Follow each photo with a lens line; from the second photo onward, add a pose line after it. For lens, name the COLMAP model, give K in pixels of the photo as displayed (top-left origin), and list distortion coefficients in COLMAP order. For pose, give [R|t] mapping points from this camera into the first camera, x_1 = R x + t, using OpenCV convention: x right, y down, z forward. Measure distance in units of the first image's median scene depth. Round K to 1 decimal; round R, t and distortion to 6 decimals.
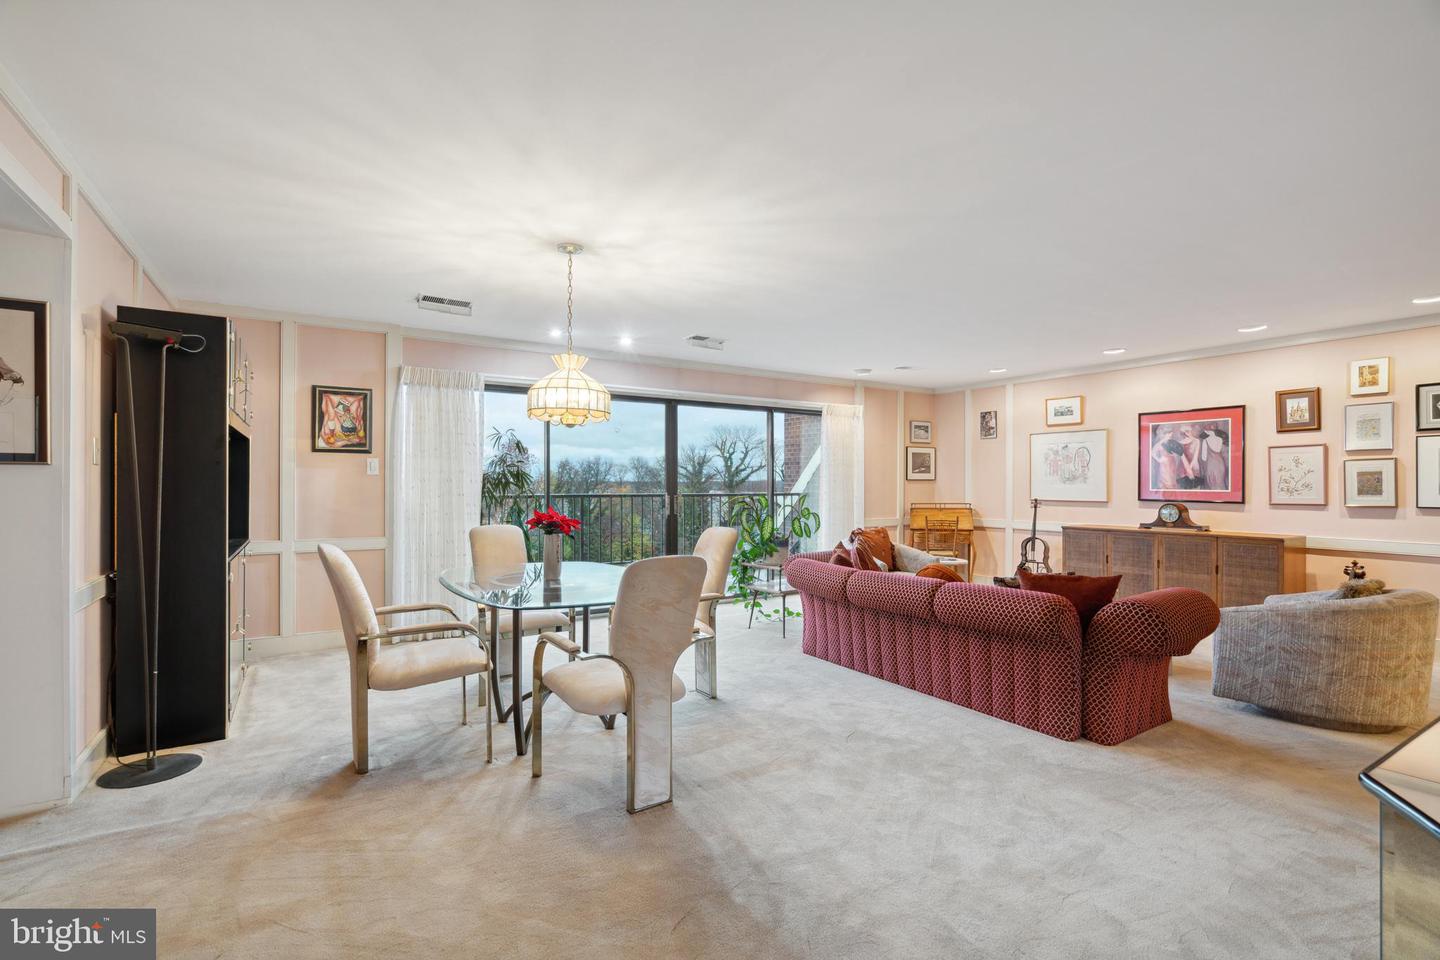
lens RADIAL K [[654.2, 0, 718.7], [0, 654.2, 483.3], [0, 0, 1]] dist [-0.002103, -0.000104]
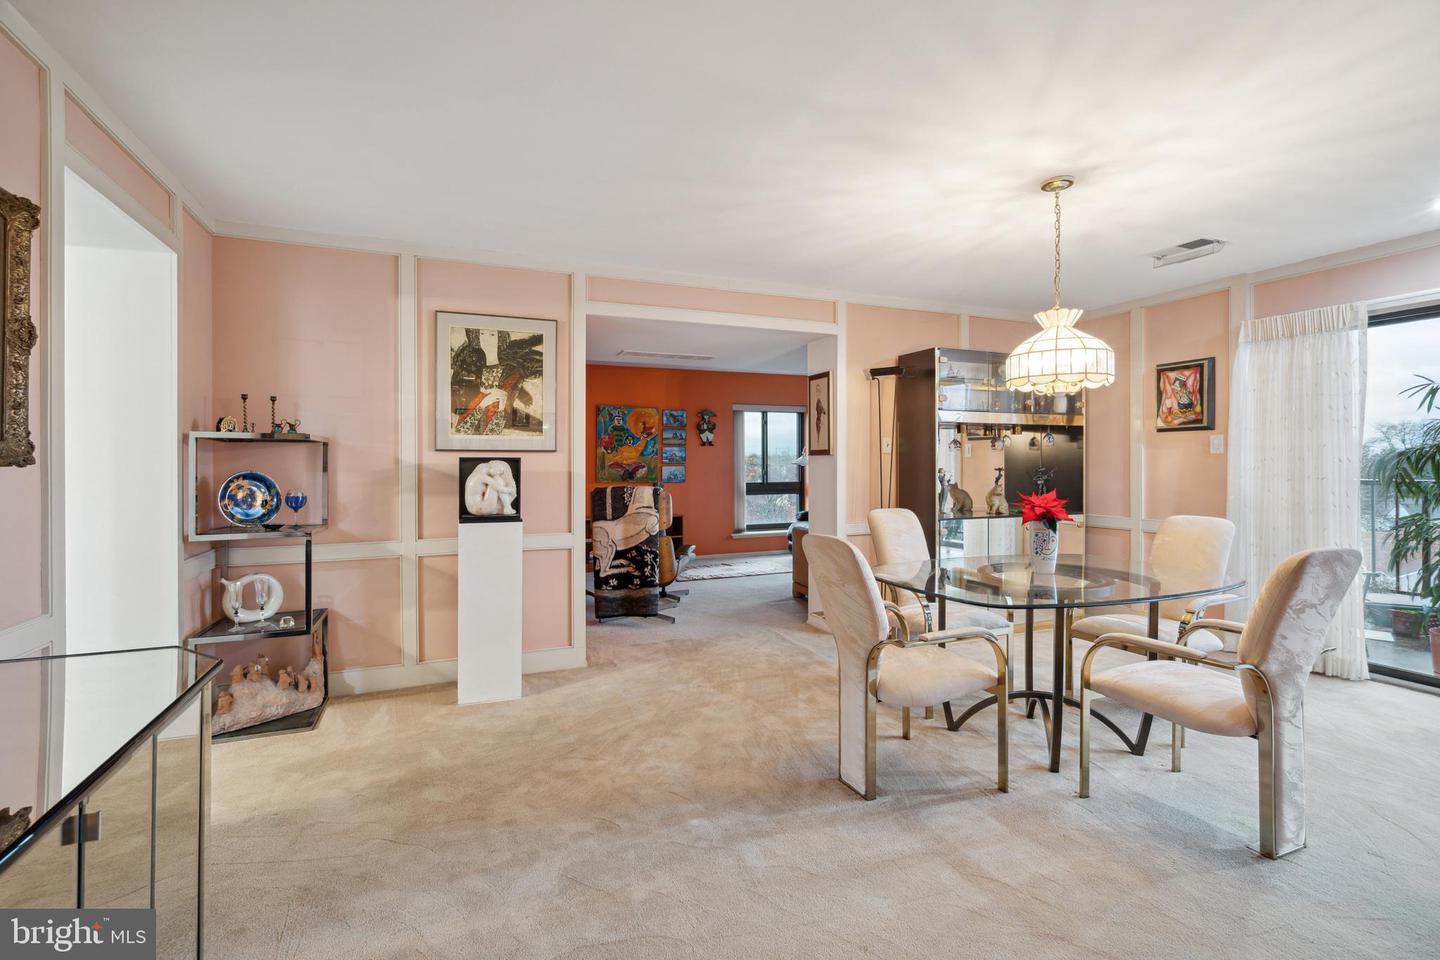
lens RADIAL K [[662.8, 0, 715.8], [0, 662.8, 465.8], [0, 0, 1]] dist [-0.000707, 0.000119]
pose [[-0.165836, 0.001296, -0.986152, 0.461461], [0.003799, 0.999993, 0.000675, 0.000183], [0.986146, -0.003634, -0.165840, 0.477390]]
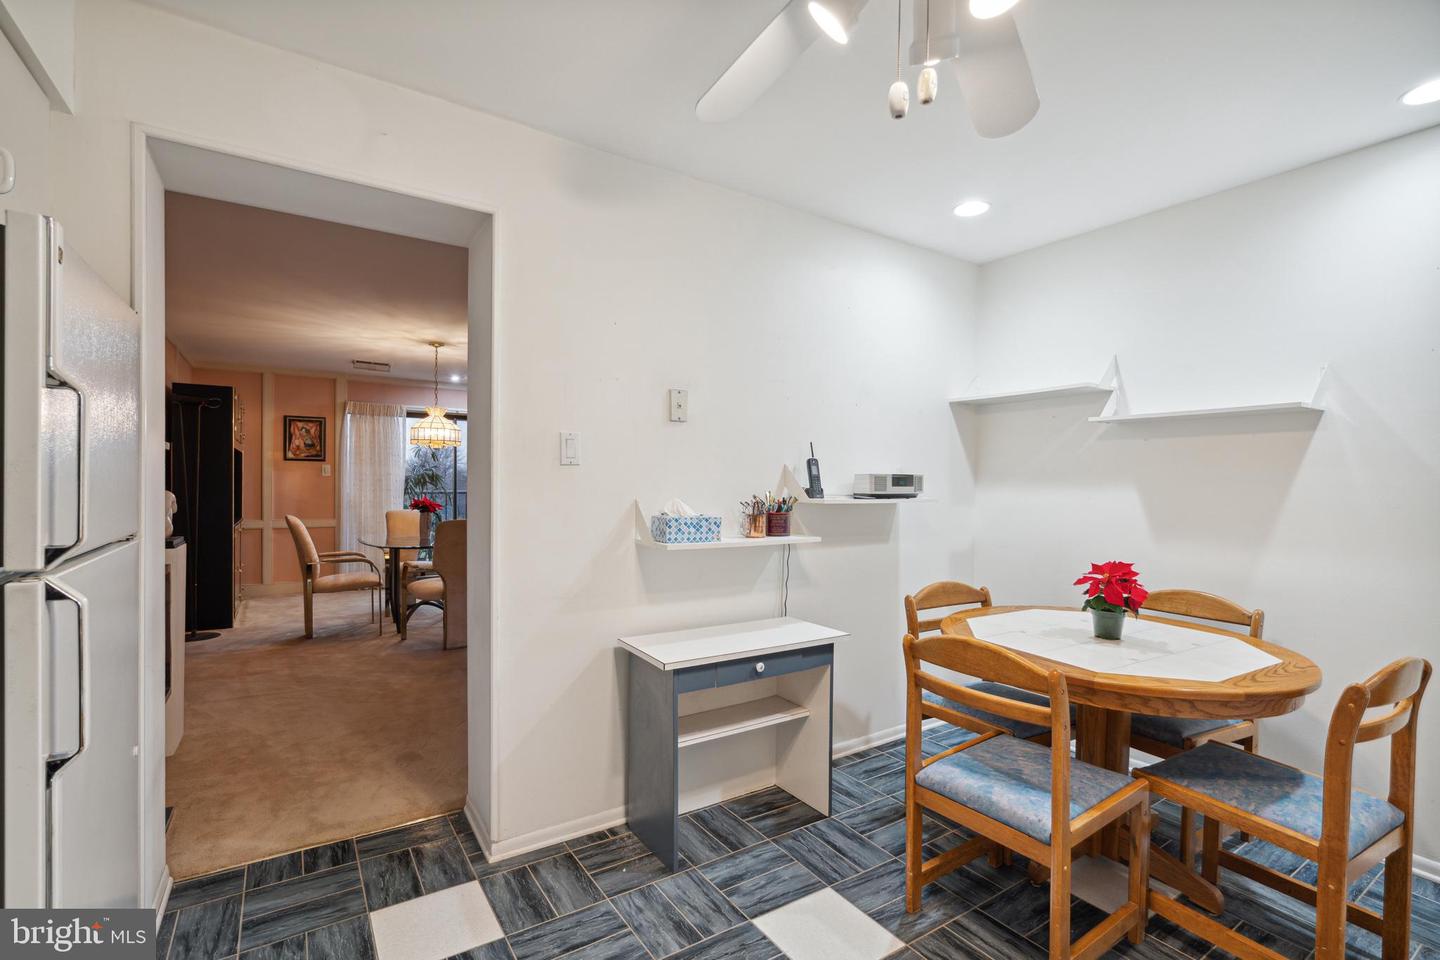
lens RADIAL K [[662.9, 0, 718.8], [0, 662.9, 488.2], [0, 0, 1]] dist [-0.001296, 0.000006]
pose [[0.999821, 0.005081, 0.018250, 0.320160], [-0.005235, 0.999951, 0.008375, -0.002730], [-0.018207, -0.008469, 0.999798, -0.495188]]
